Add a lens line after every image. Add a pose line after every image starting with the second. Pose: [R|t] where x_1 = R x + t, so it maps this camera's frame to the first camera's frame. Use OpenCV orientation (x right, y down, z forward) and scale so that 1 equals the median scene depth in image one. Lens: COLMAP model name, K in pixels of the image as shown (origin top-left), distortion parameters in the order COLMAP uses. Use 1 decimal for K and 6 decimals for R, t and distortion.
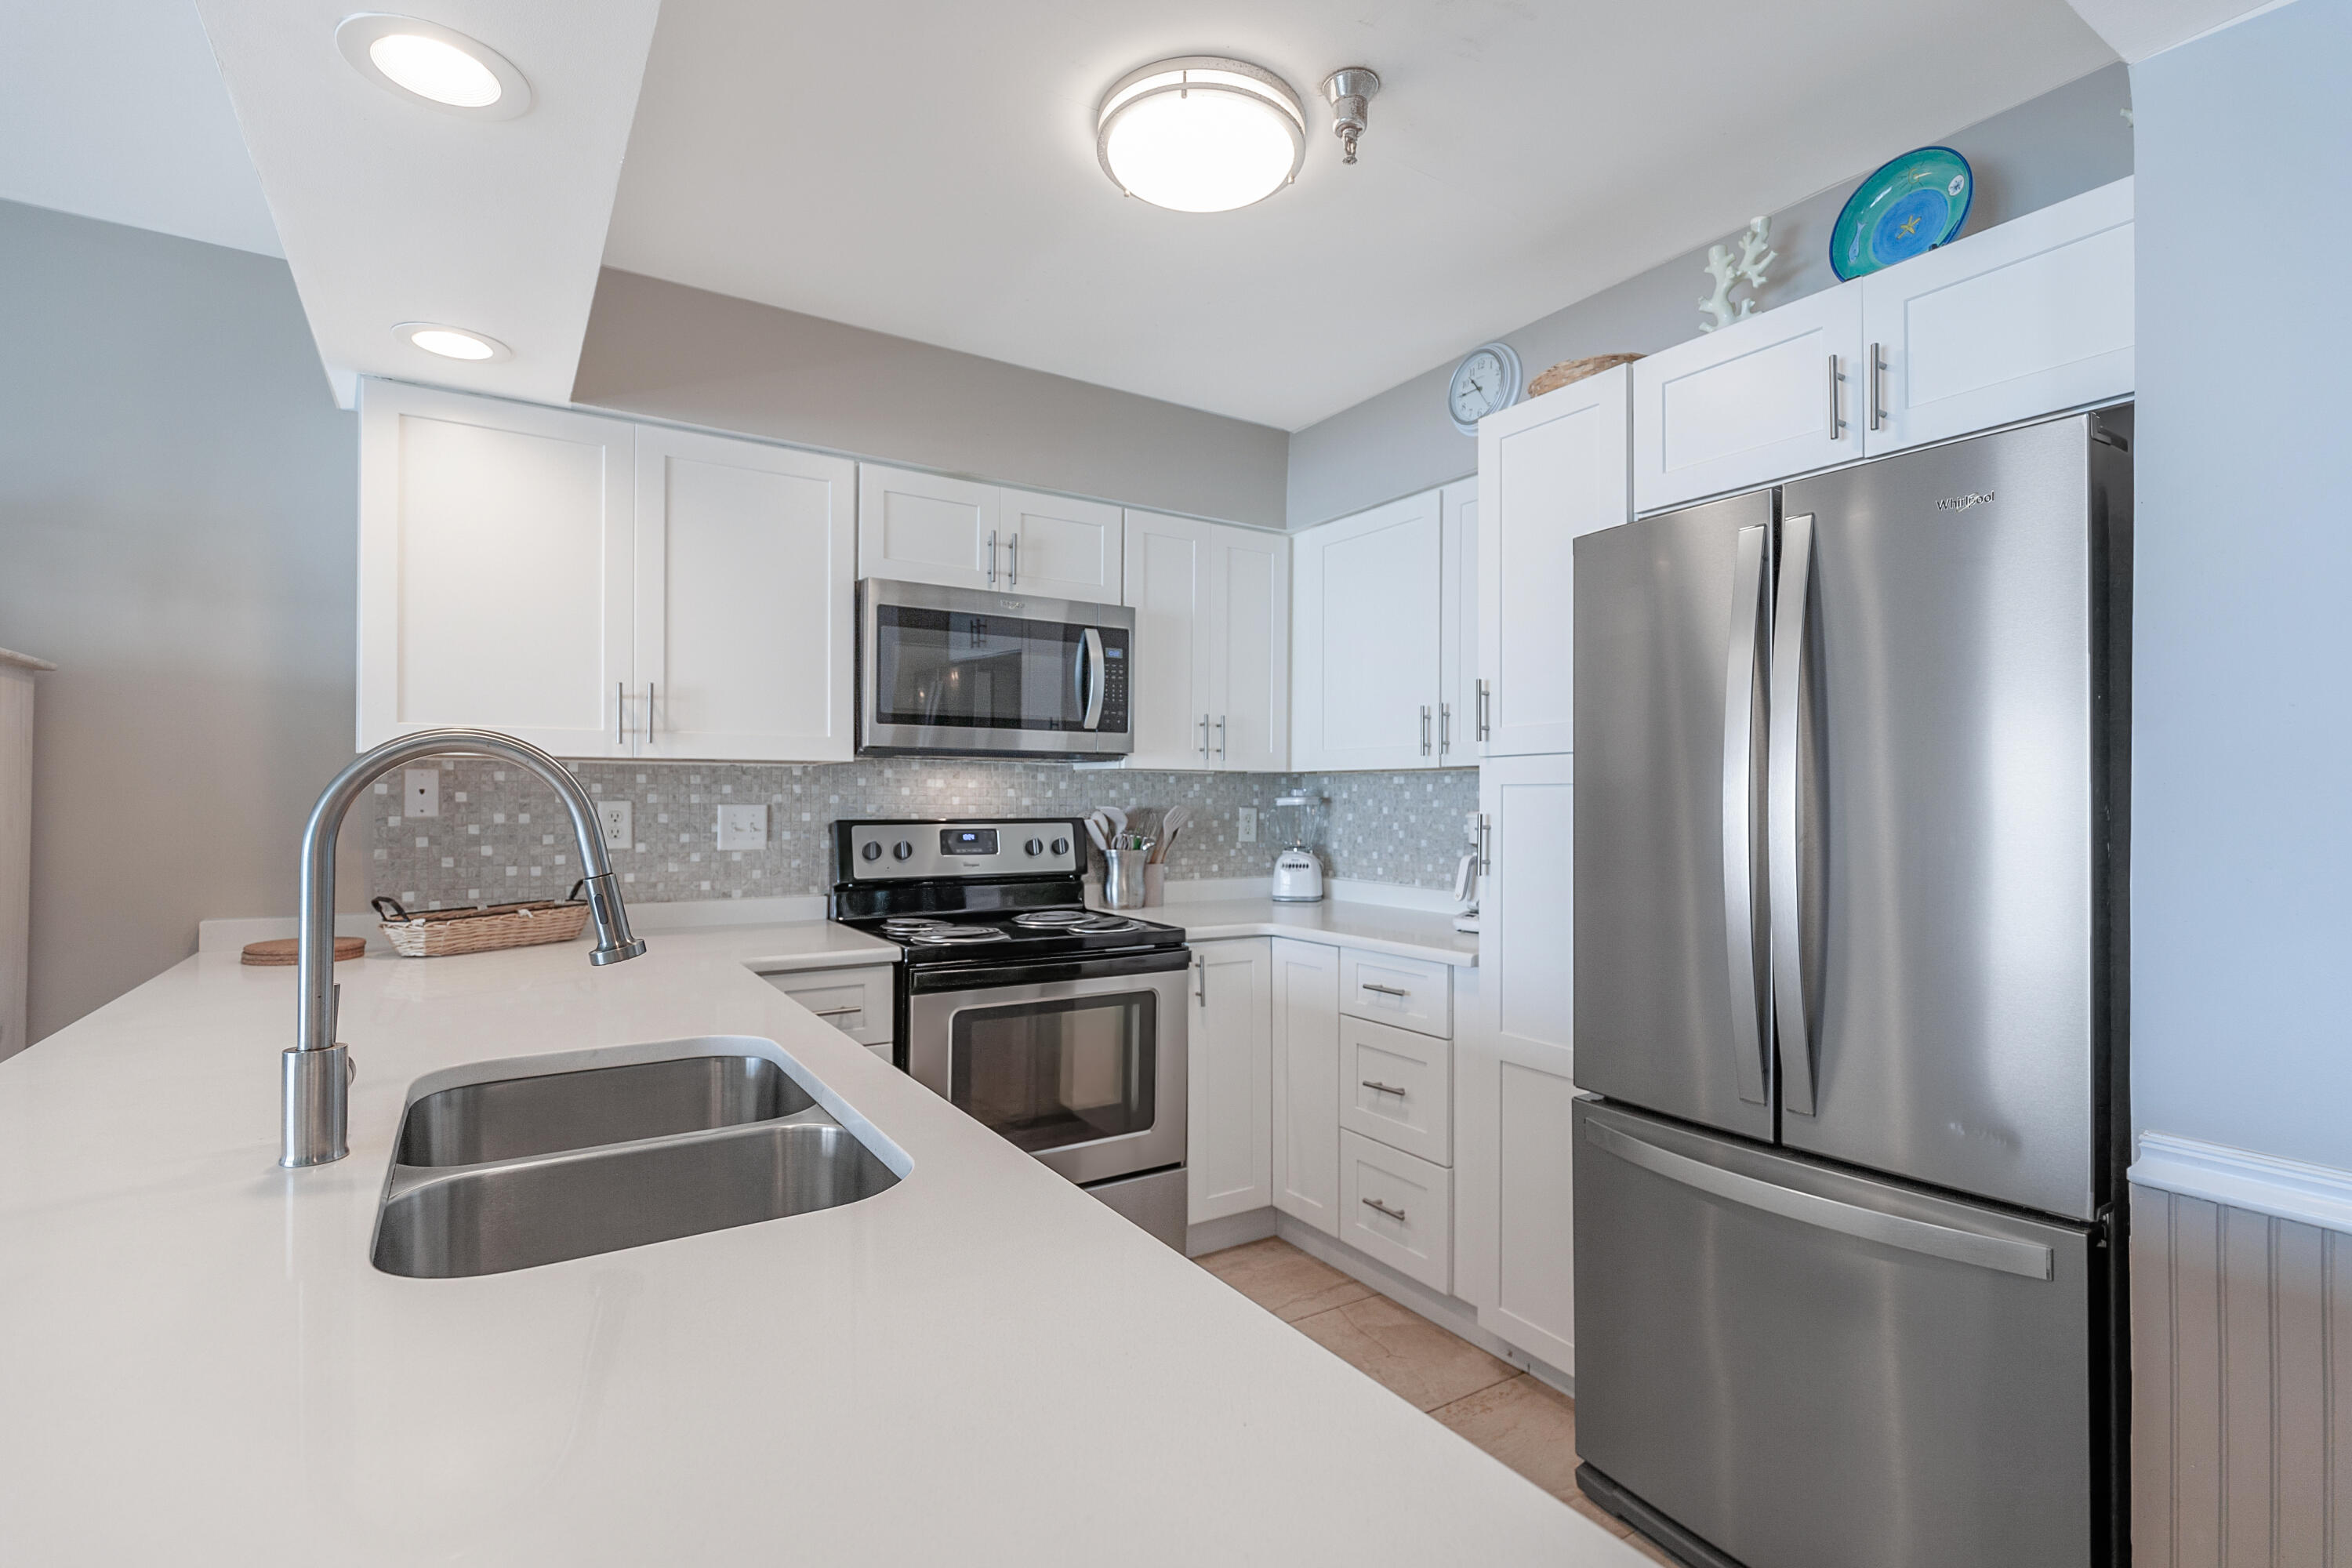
lens RADIAL K [[1060.7, 0, 1165.5], [0, 1060.7, 798.6], [0, 0, 1]] dist [0.002585, 0.000263]
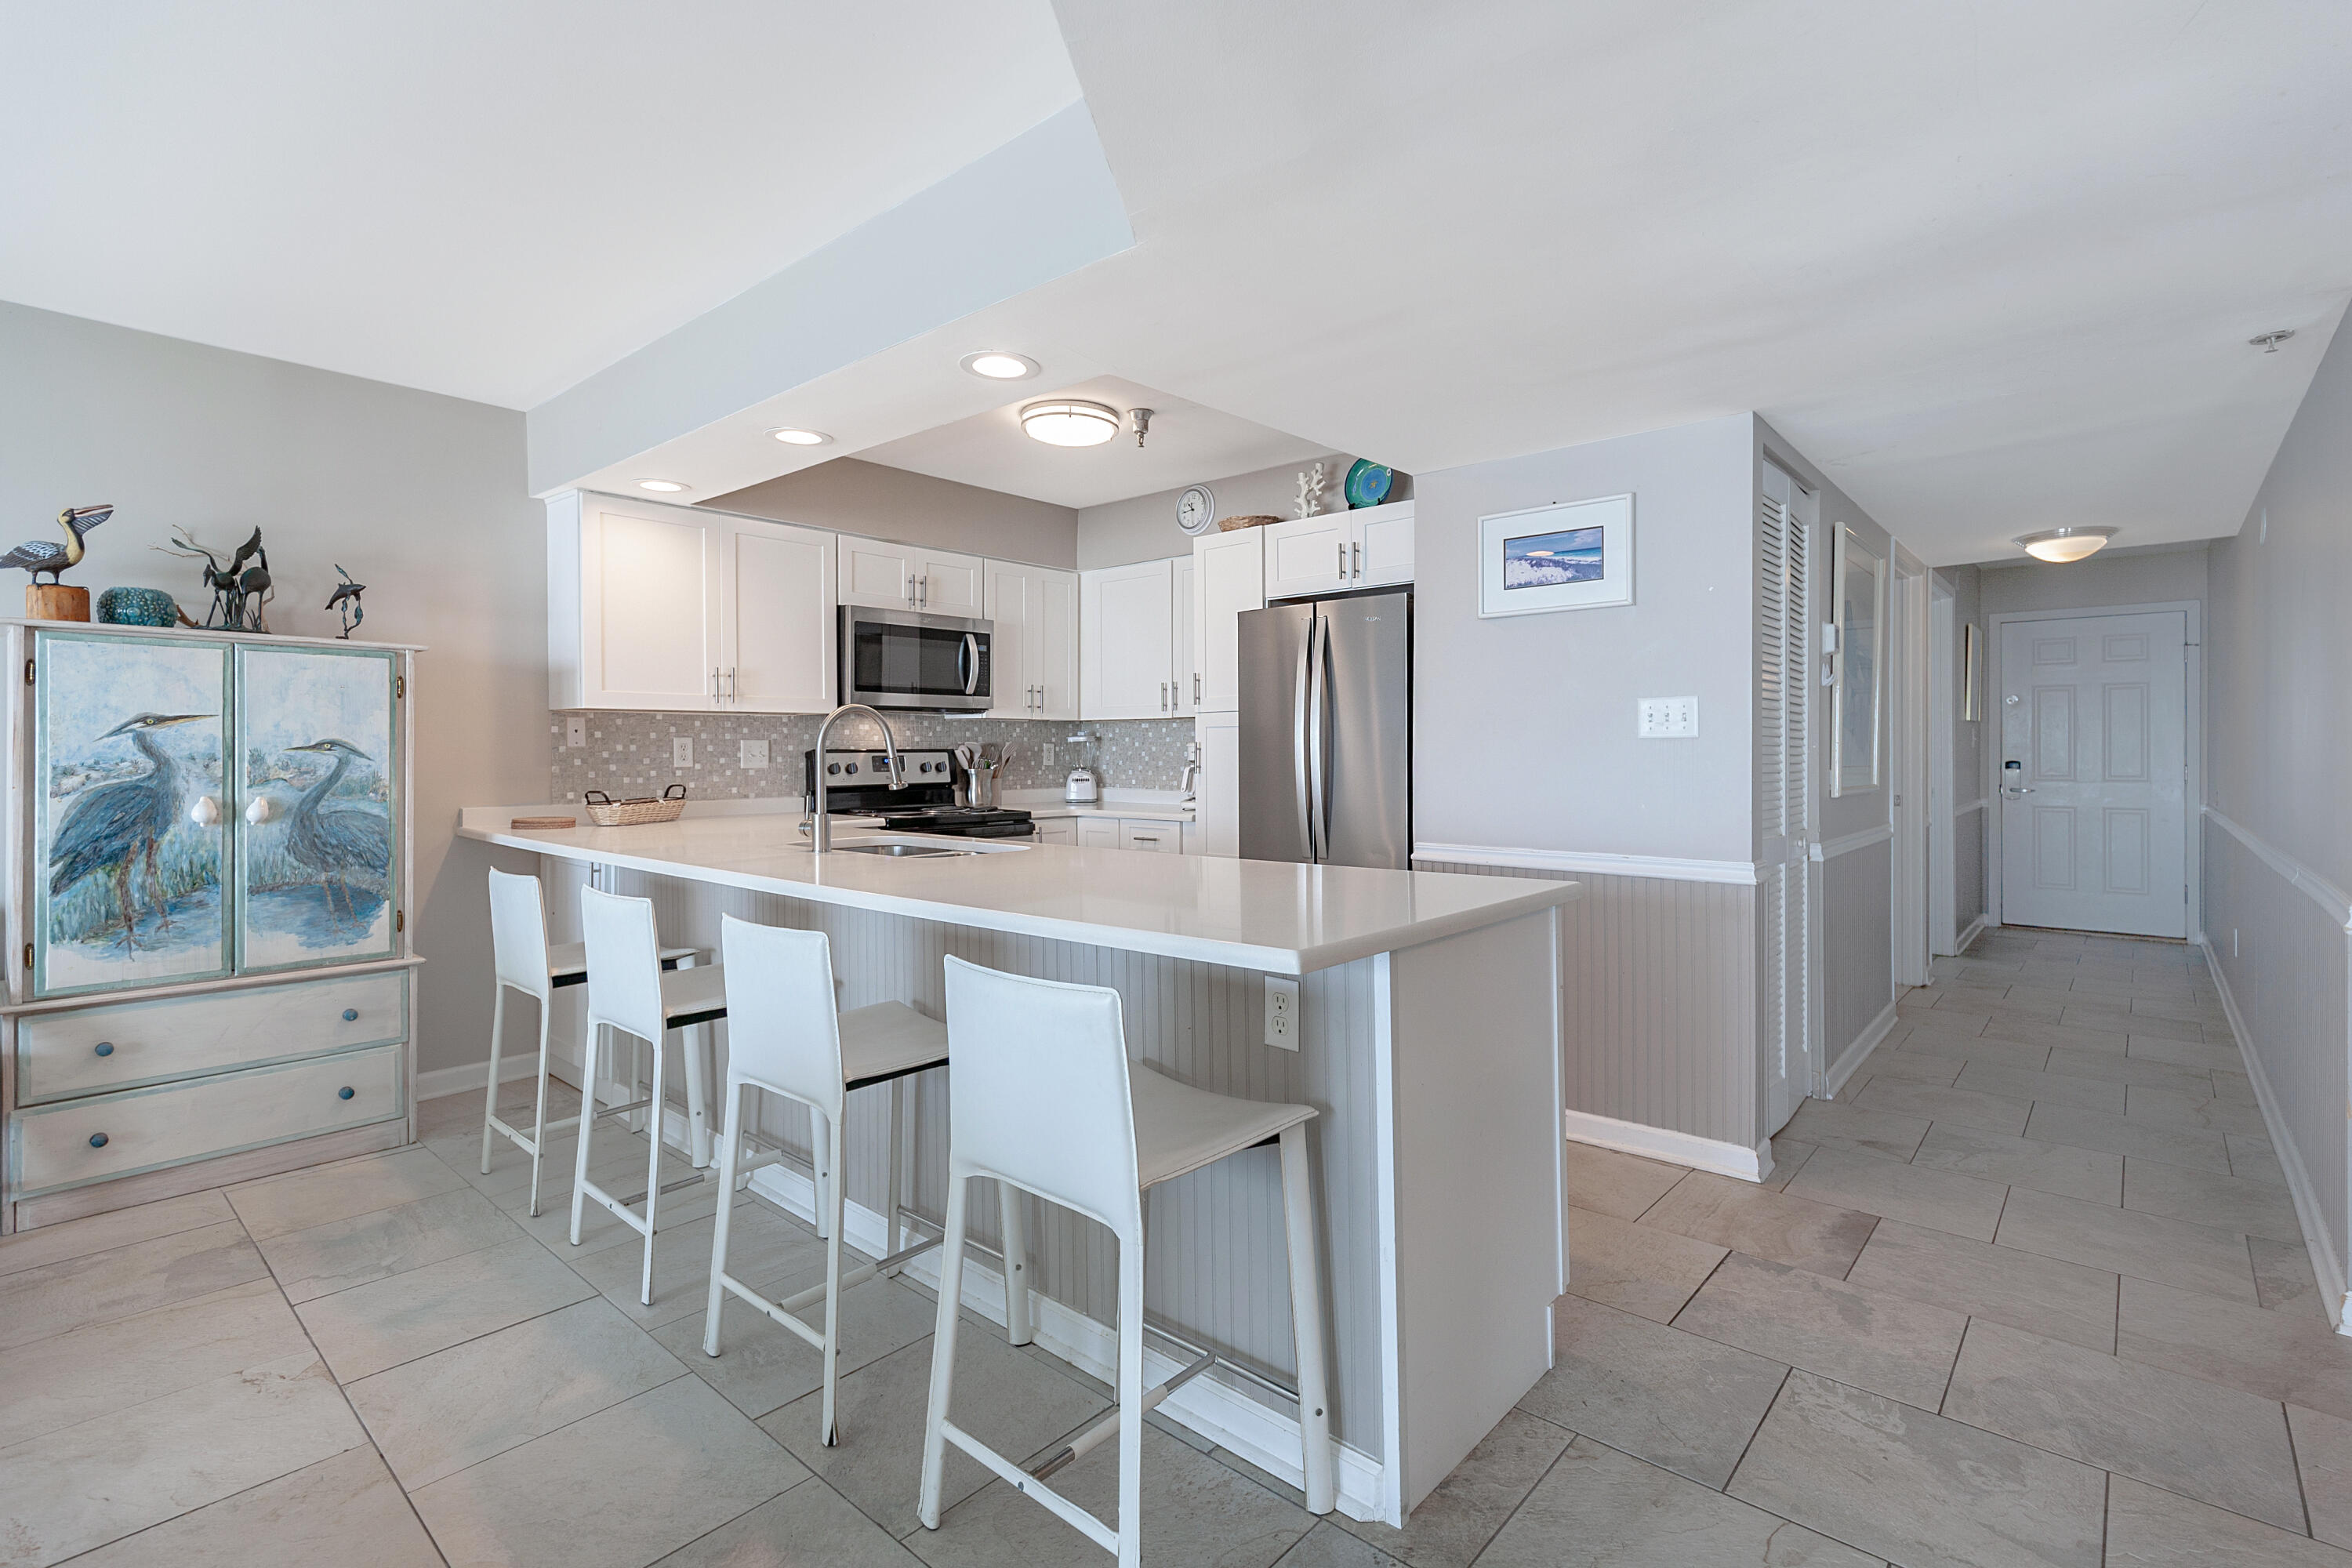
lens RADIAL K [[1066.9, 0, 1177.5], [0, 1066.9, 750.5], [0, 0, 1]] dist [0.001645, 0.000522]
pose [[0.959927, -0.005922, 0.280186, -0.227830], [0.005223, 0.999981, 0.003238, 0.018994], [-0.280200, -0.001645, 0.959940, -0.697328]]
